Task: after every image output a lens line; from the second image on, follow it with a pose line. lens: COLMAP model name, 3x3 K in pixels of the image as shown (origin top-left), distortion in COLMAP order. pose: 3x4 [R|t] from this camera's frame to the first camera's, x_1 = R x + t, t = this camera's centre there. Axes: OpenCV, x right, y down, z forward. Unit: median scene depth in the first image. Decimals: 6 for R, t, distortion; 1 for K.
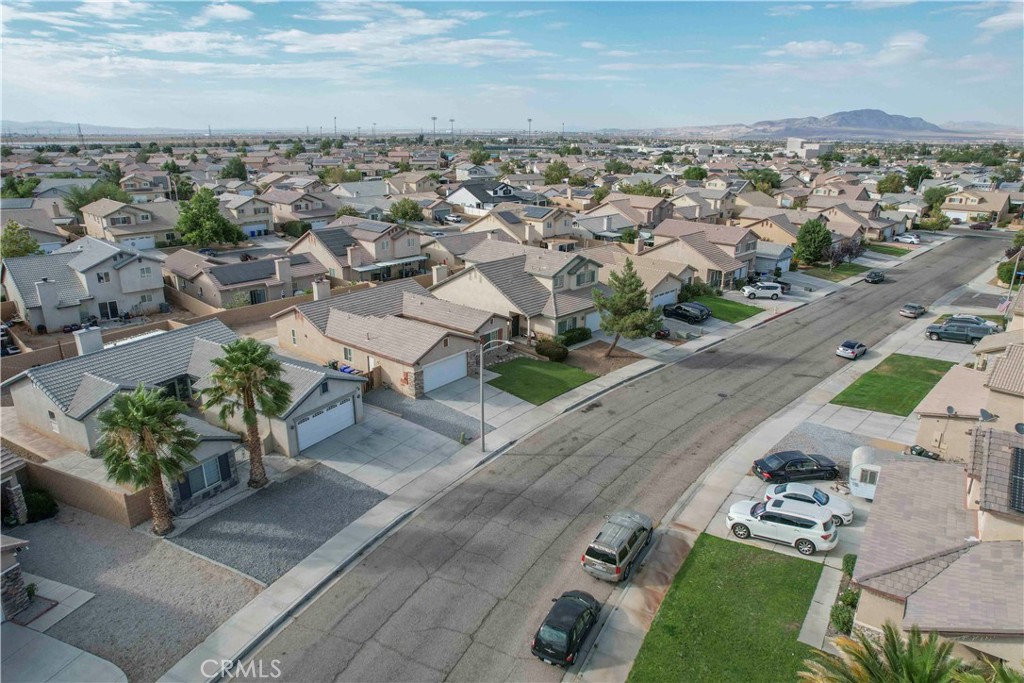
lens RADIAL K [[654.6, 0, 512.2], [0, 654.6, 336.7], [0, 0, 1]] dist [-0.078852, 0.072685]
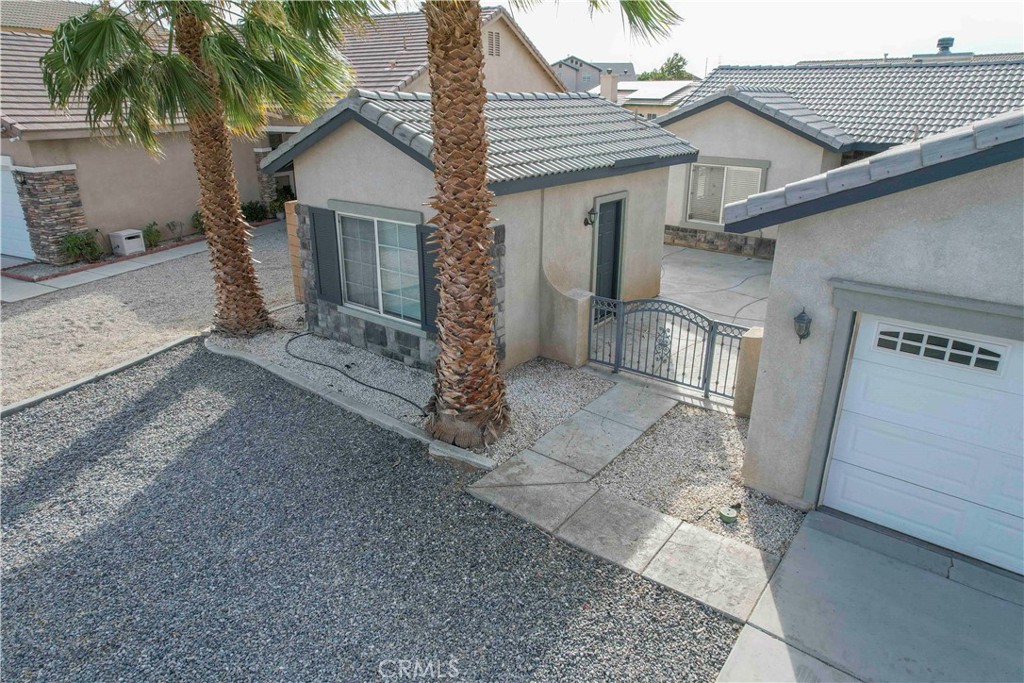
lens RADIAL K [[654.6, 0, 512.2], [0, 654.6, 336.7], [0, 0, 1]] dist [-0.078852, 0.072685]
pose [[-0.117144, 0.343956, -0.931650, -0.149622], [-0.308637, 0.879048, 0.363343, 0.086273], [0.943939, 0.330105, 0.003182, 0.748225]]
